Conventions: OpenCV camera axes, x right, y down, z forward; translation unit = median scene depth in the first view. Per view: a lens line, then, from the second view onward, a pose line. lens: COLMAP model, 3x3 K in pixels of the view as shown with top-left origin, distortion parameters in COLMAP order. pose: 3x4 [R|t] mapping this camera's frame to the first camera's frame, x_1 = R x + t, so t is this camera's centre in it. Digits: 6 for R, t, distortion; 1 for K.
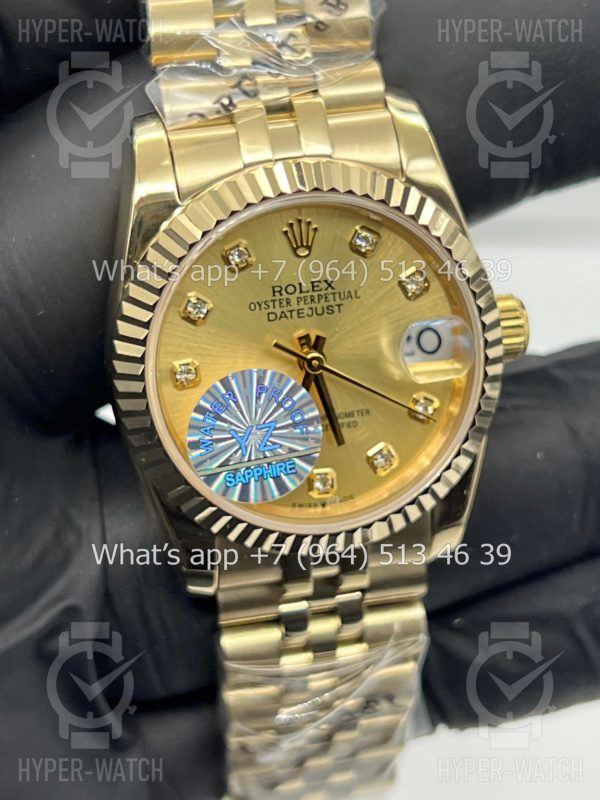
lens RADIAL K [[1690.9, 0, 302.1], [0, 1690.9, 395.0], [0, 0, 1]] dist [0.535607, 0.000000]
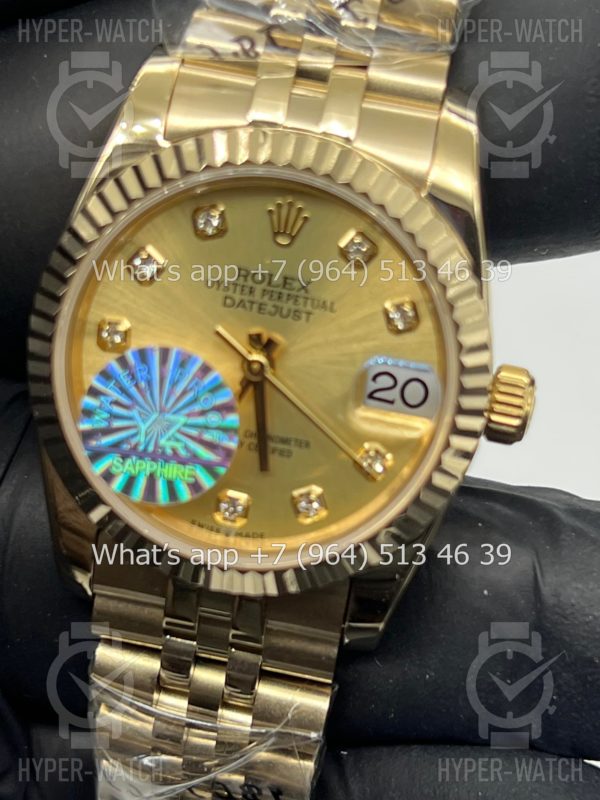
lens RADIAL K [[1690.9, 0, 291.3], [0, 1690.9, 386.7], [0, 0, 1]] dist [0.535607, 0.000000]
pose [[0.923535, 0.300980, -0.237684, 0.228043], [-0.314021, 0.949243, -0.018118, 0.000213], [0.220167, 0.091370, 0.971174, 0.177324]]
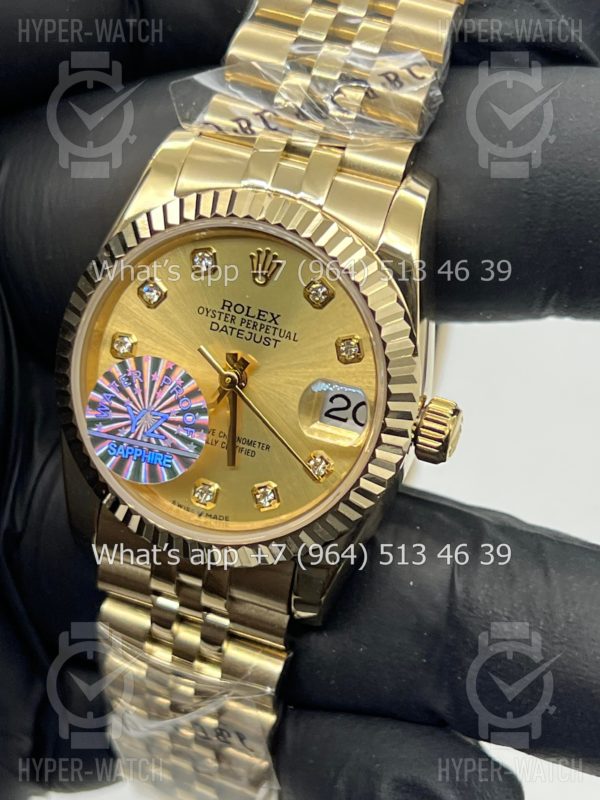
lens RADIAL K [[1690.9, 0, 297.3], [0, 1690.9, 401.2], [0, 0, 1]] dist [0.535607, 0.000000]
pose [[0.847389, 0.371128, -0.379730, 0.447143], [-0.398532, 0.917128, 0.007005, -0.031298], [0.350861, 0.145398, 0.925071, 0.040206]]
